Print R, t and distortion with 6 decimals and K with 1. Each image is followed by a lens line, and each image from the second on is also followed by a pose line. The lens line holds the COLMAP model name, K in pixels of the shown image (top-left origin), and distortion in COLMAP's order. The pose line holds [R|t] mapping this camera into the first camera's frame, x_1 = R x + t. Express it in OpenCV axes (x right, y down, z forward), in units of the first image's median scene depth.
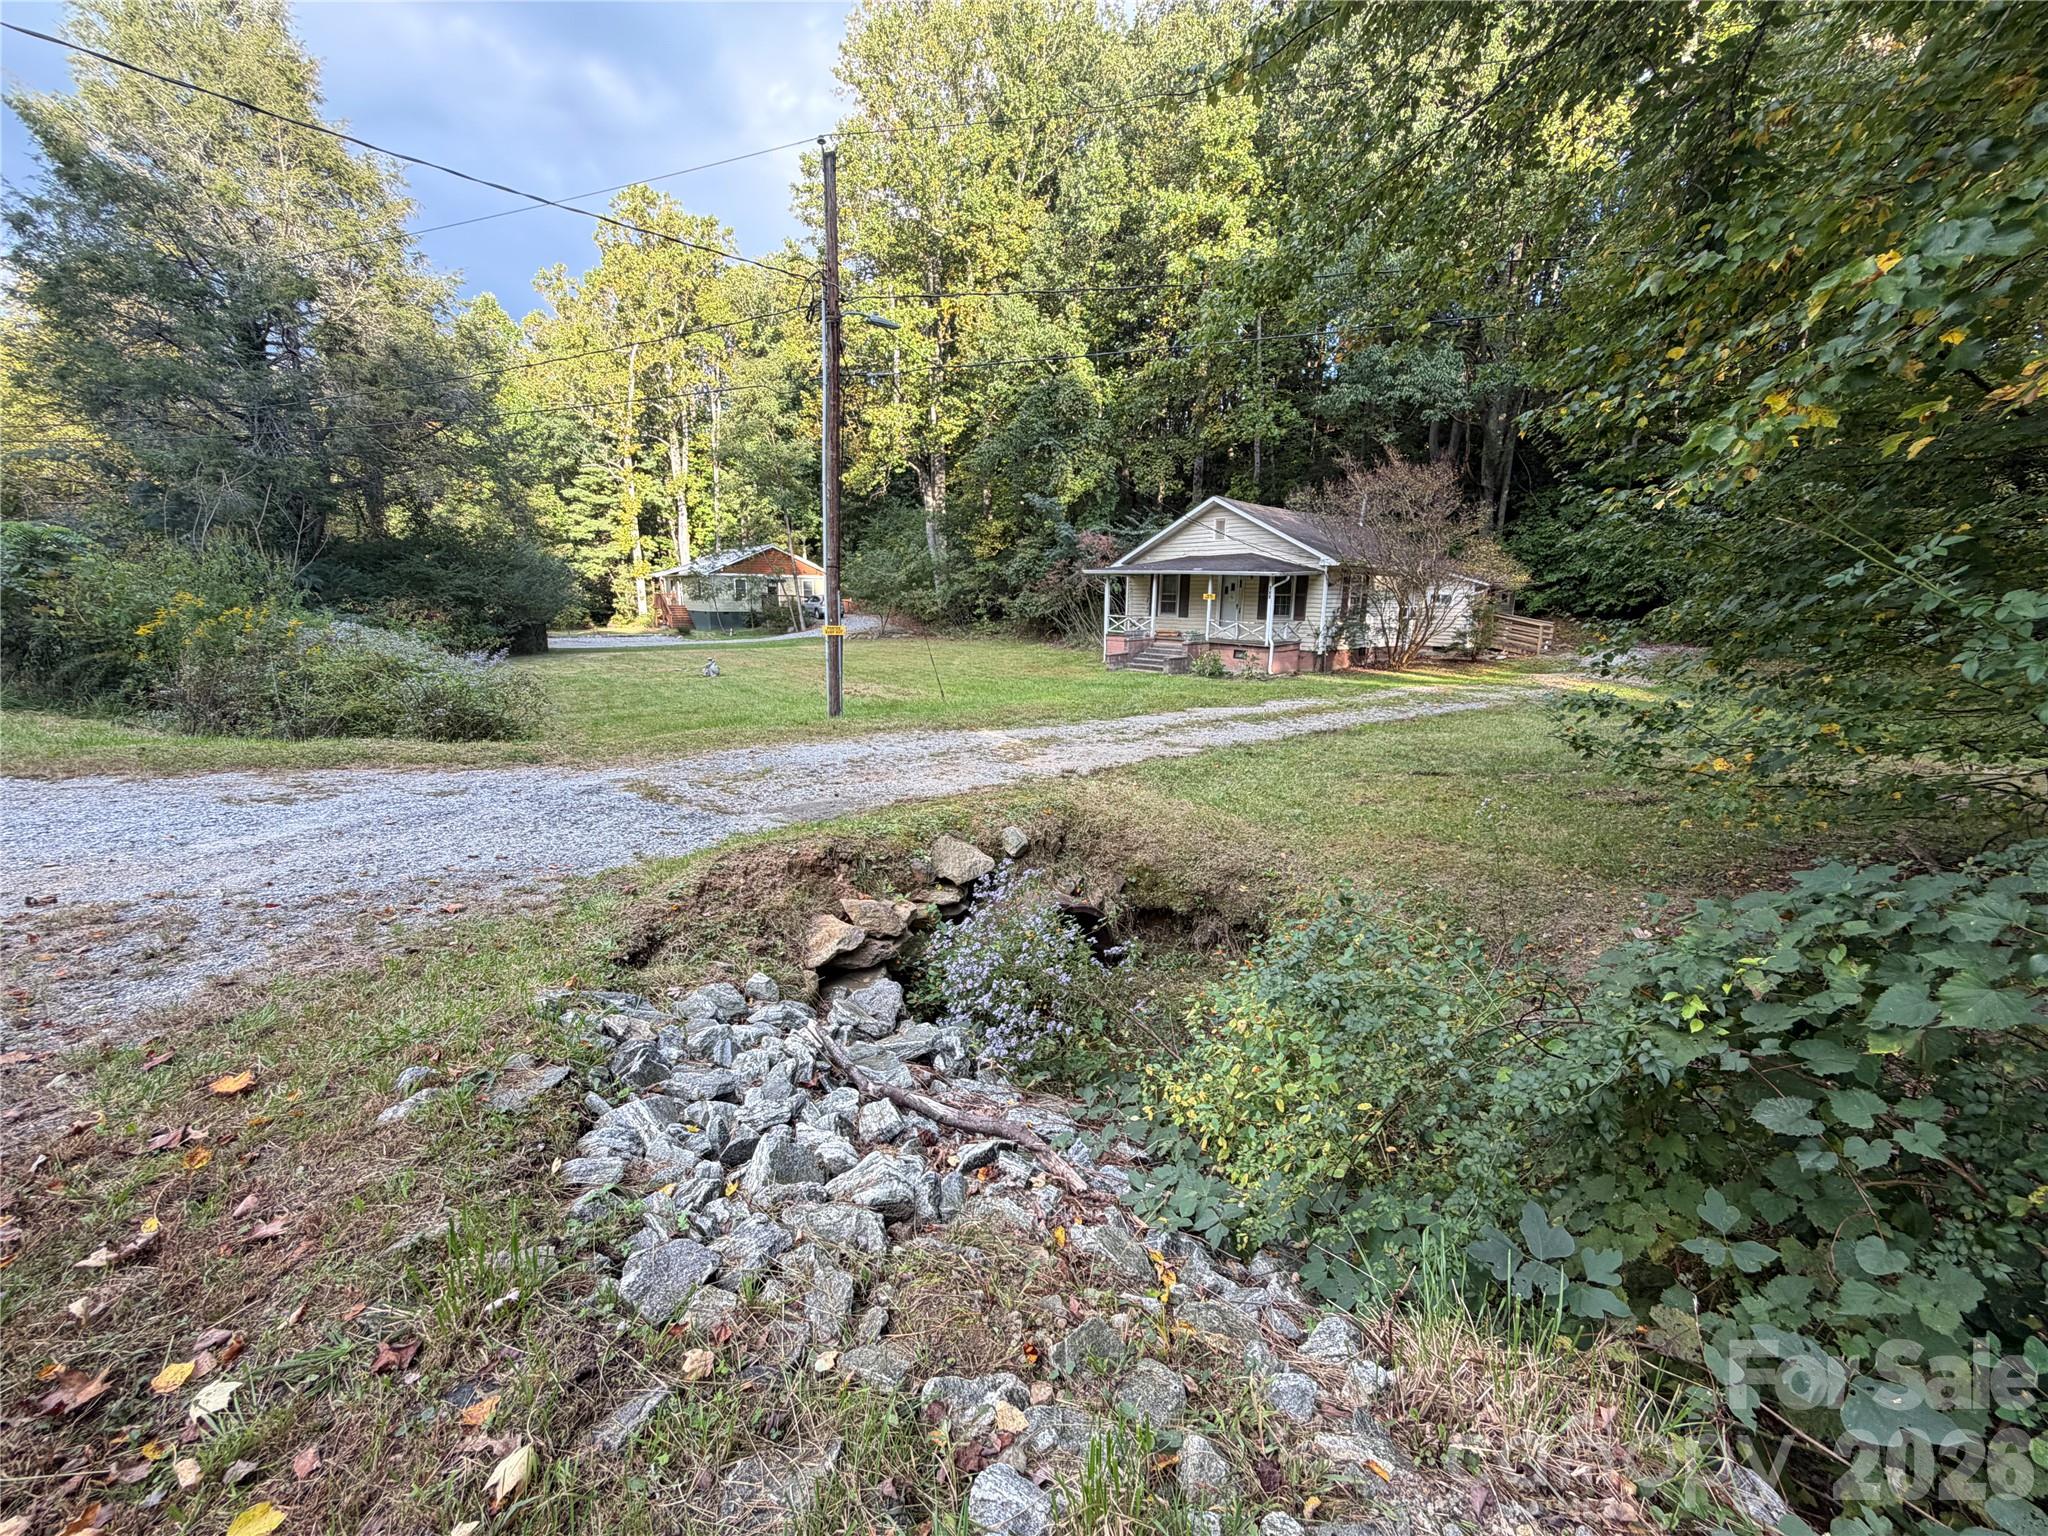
lens RADIAL K [[820.4, 0, 1017.7], [0, 820.4, 766.6], [0, 0, 1]] dist [0.000335, 0.000840]
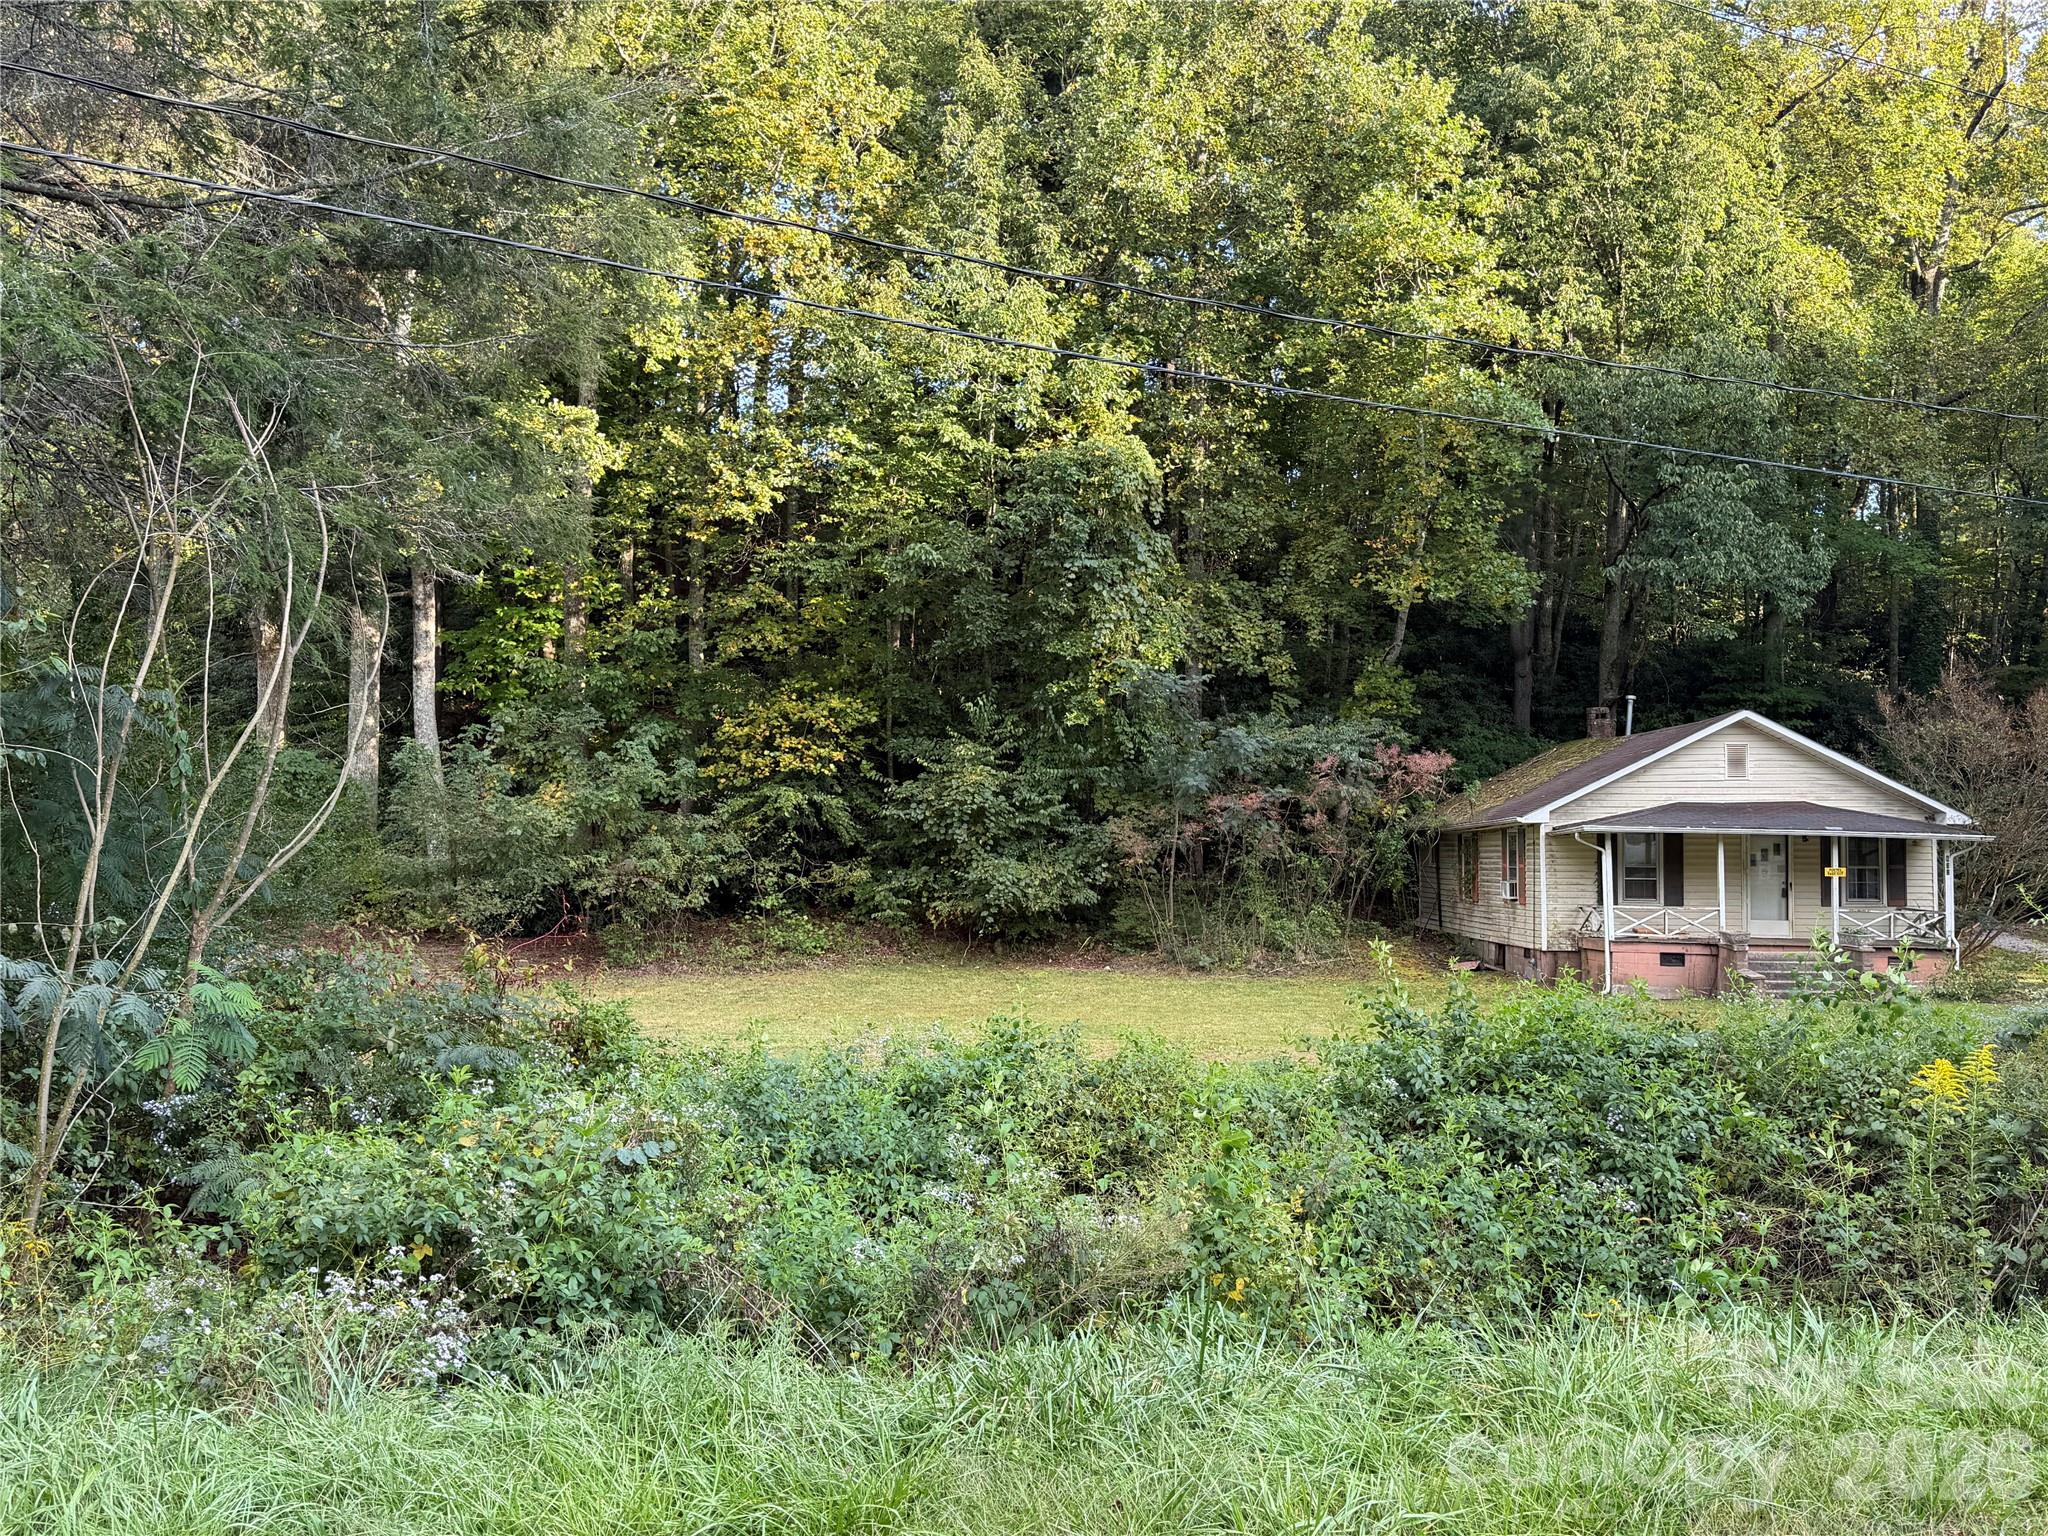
lens RADIAL K [[1764.7, 0, 1013.9], [0, 1764.7, 762.9], [0, 0, 1]] dist [0.170466, -0.338079]
pose [[0.679494, 0.026134, 0.733216, -0.715679], [0.152889, 0.972382, -0.176345, -0.089650], [-0.717575, 0.231925, 0.656732, 0.338286]]
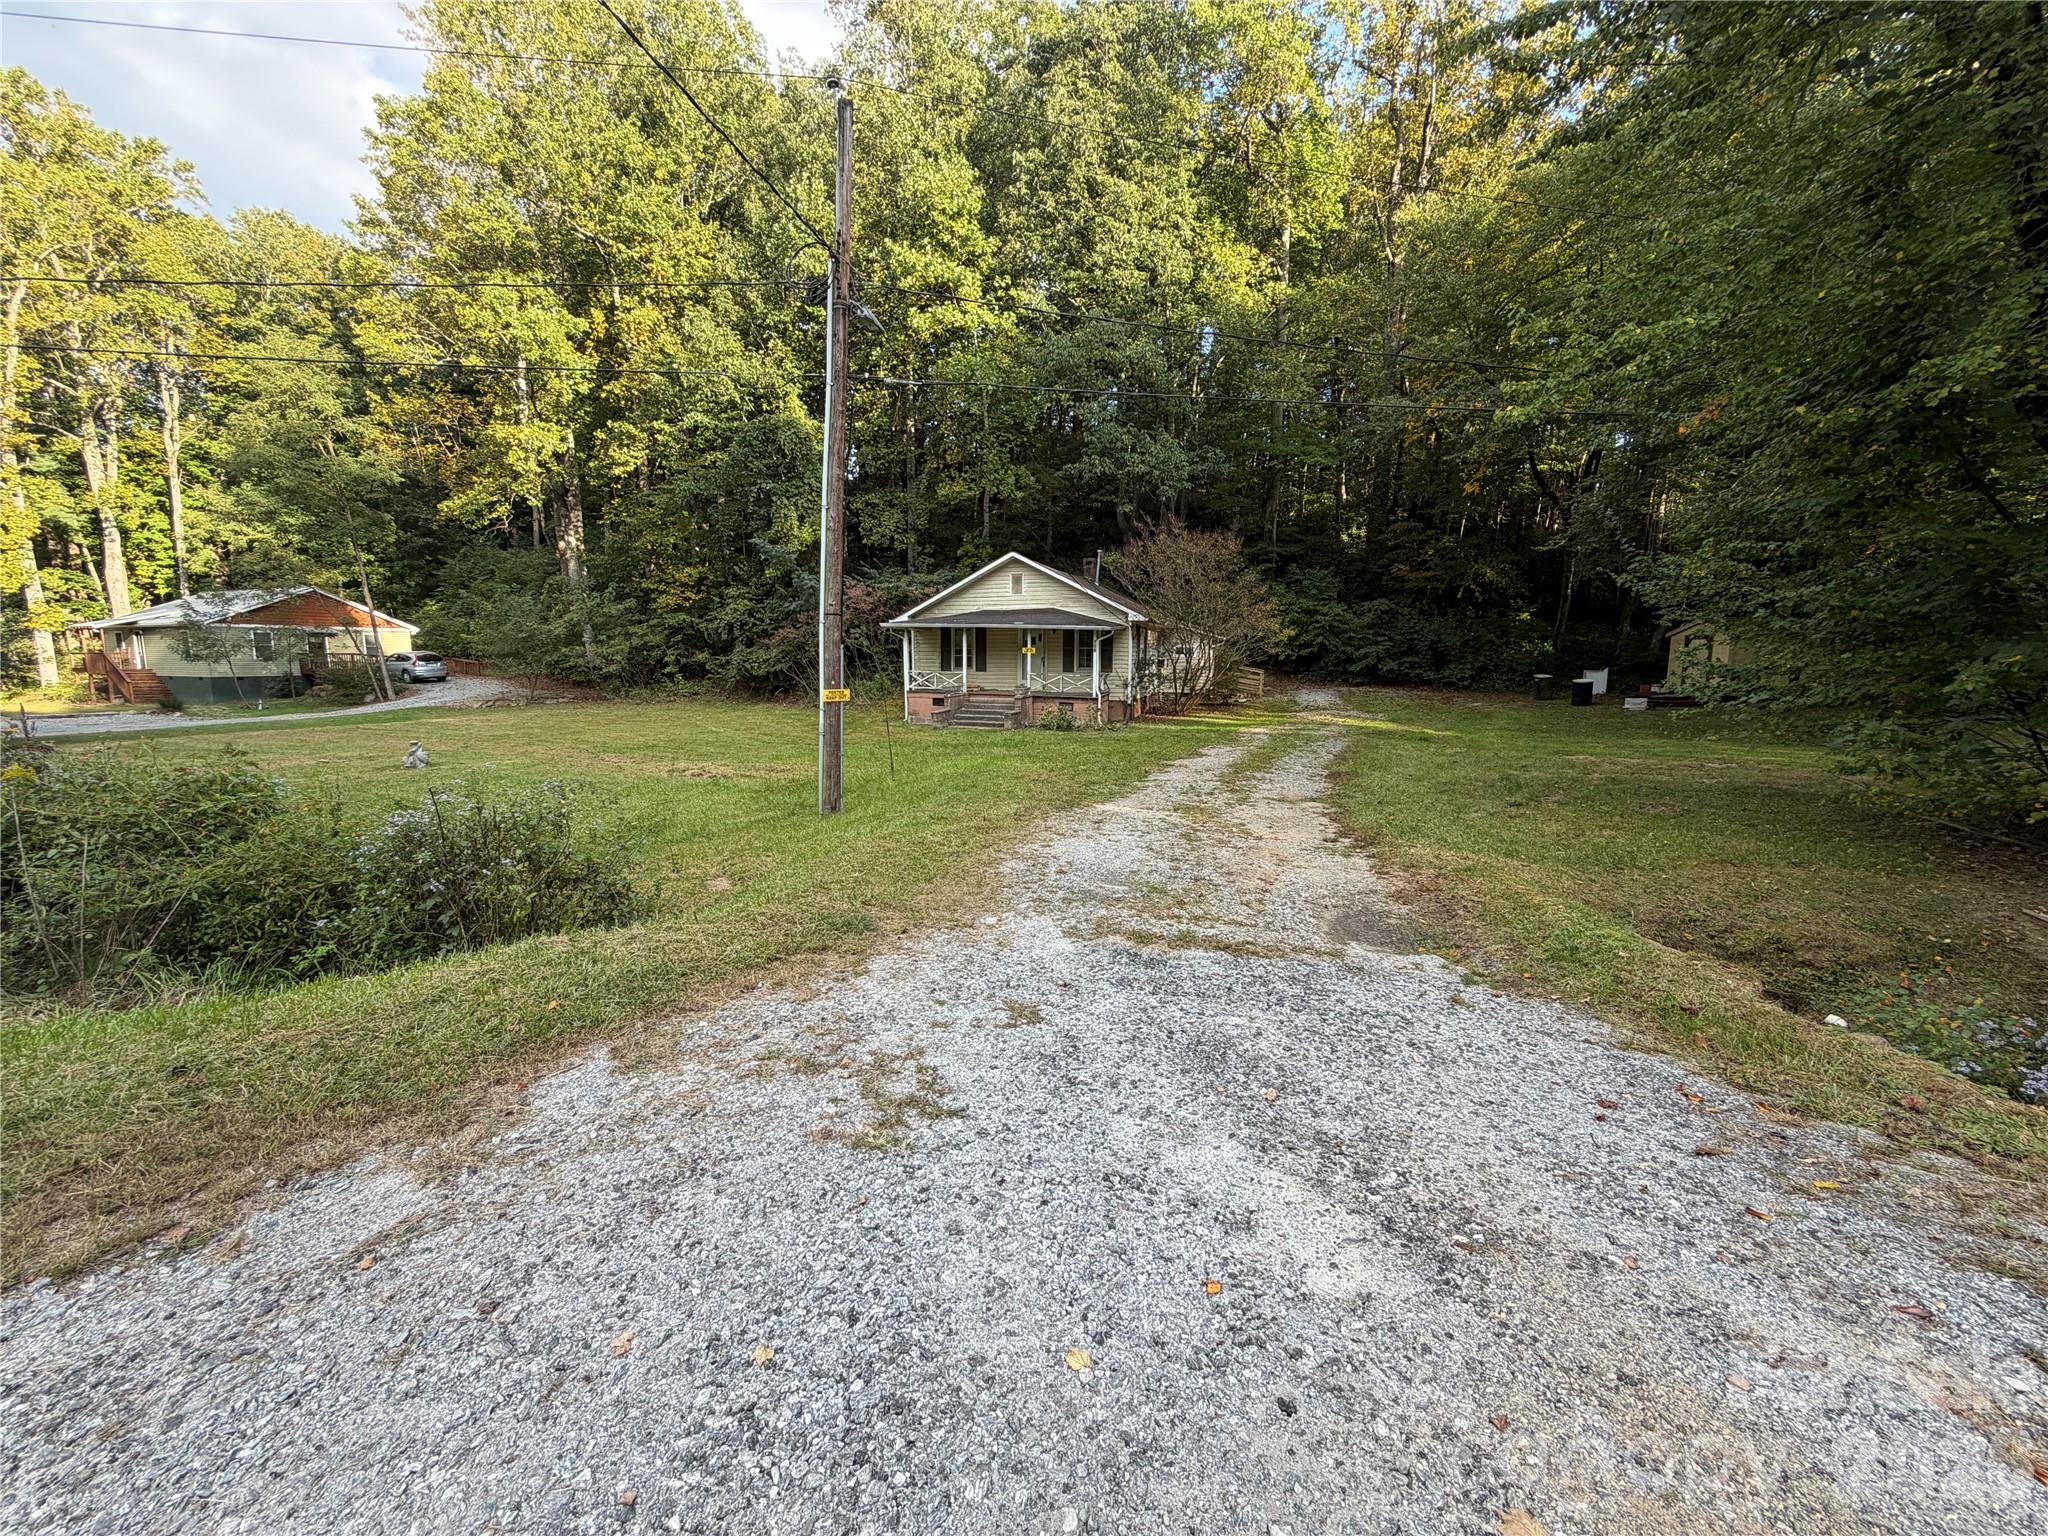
lens RADIAL K [[810.2, 0, 1020.3], [0, 810.2, 767.3], [0, 0, 1]] dist [0.001193, -0.000863]
pose [[0.874305, -0.076203, 0.479359, -0.160422], [0.105825, 0.993767, -0.035037, -0.020376], [-0.473701, 0.081361, 0.876919, 0.095001]]
